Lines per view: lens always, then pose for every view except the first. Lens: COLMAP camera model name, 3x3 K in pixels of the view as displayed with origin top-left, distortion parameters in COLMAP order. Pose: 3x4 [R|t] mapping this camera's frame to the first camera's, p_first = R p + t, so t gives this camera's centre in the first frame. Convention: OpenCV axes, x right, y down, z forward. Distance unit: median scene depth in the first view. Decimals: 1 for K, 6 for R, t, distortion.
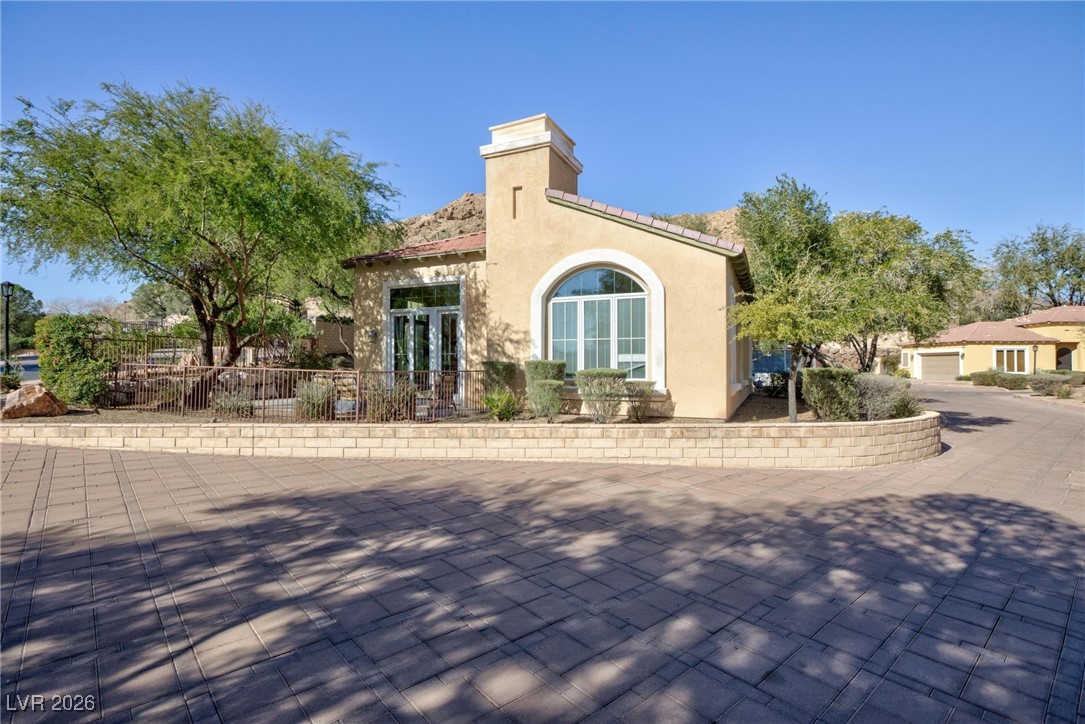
lens RADIAL K [[526.6, 0, 542.6], [0, 526.6, 360.8], [0, 0, 1]] dist [-0.001274, -0.000018]
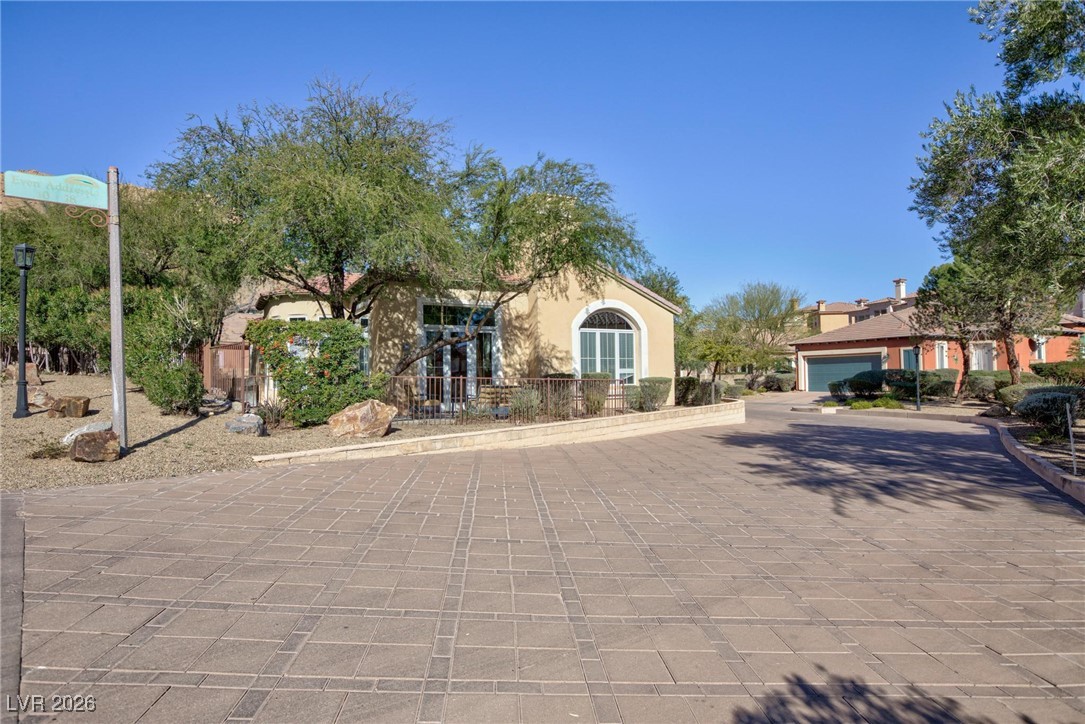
lens RADIAL K [[622.9, 0, 542.1], [0, 622.9, 366.6], [0, 0, 1]] dist [0.001158, 0.000012]
pose [[0.613368, 0.011489, 0.789714, -1.208489], [0.003503, 0.999845, -0.017267, 0.010750], [-0.789790, 0.013357, 0.613232, 0.050162]]
